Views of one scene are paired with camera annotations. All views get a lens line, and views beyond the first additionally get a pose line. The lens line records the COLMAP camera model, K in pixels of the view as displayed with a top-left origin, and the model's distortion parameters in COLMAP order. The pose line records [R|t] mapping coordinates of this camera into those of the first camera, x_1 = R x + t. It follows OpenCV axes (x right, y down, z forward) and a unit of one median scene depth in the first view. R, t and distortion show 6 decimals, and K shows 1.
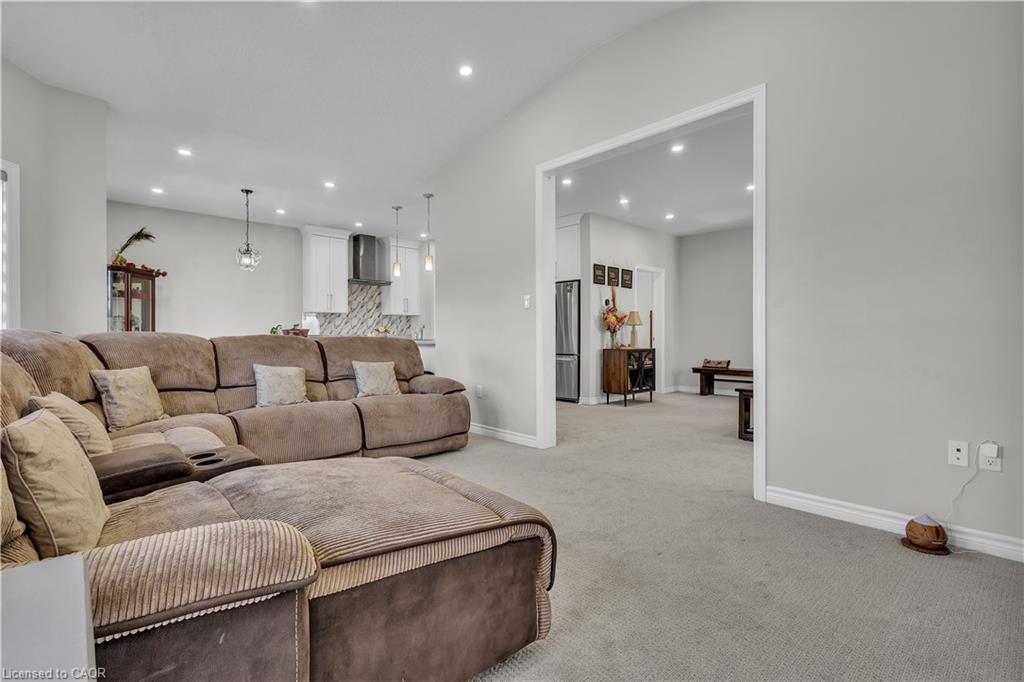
lens RADIAL K [[481.0, 0, 513.1], [0, 481.0, 333.8], [0, 0, 1]] dist [0.000230, -0.000062]
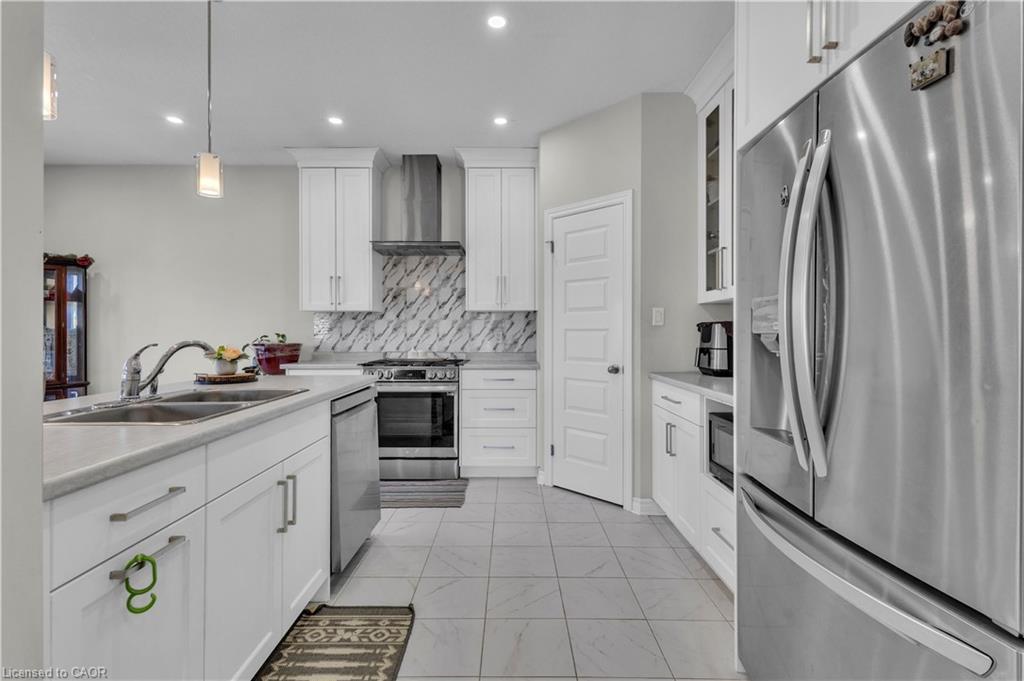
lens RADIAL K [[481.0, 0, 513.1], [0, 481.0, 333.3], [0, 0, 1]] dist [0.000230, -0.000062]
pose [[0.739432, -0.000820, -0.673230, 0.123737], [0.001833, 0.999998, 0.000795, -0.022022], [0.673228, -0.001822, 0.739433, 0.817312]]
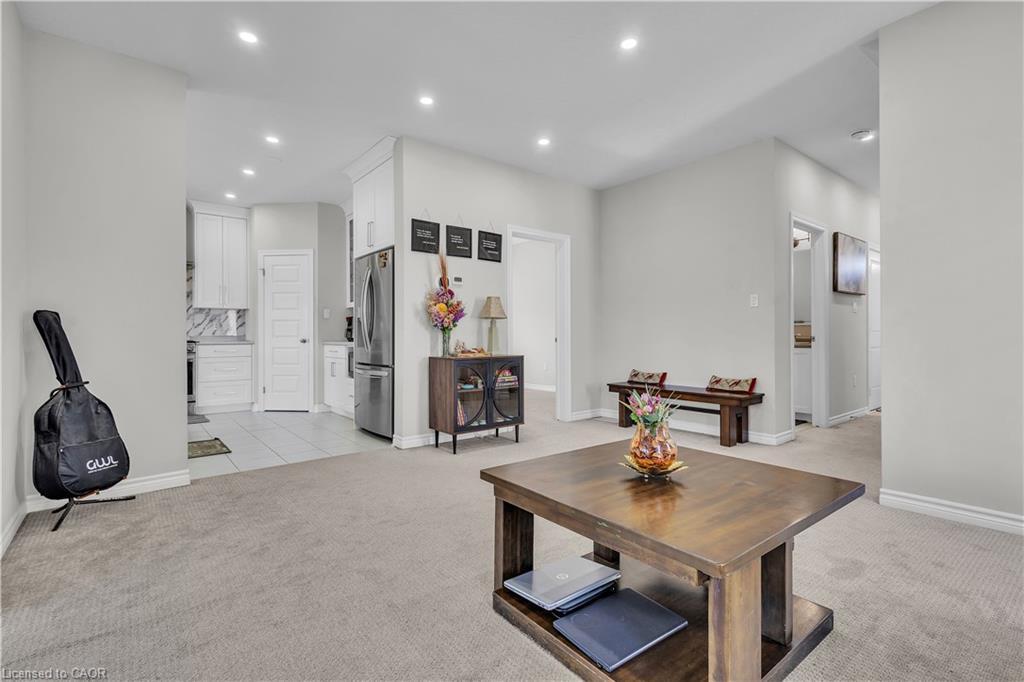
lens RADIAL K [[481.0, 0, 513.1], [0, 481.0, 333.8], [0, 0, 1]] dist [0.000230, -0.000062]
pose [[0.997568, -0.005264, -0.069501, 0.325838], [0.005165, 0.999985, -0.001605, 0.003105], [0.069508, 0.001242, 0.997581, 0.378762]]
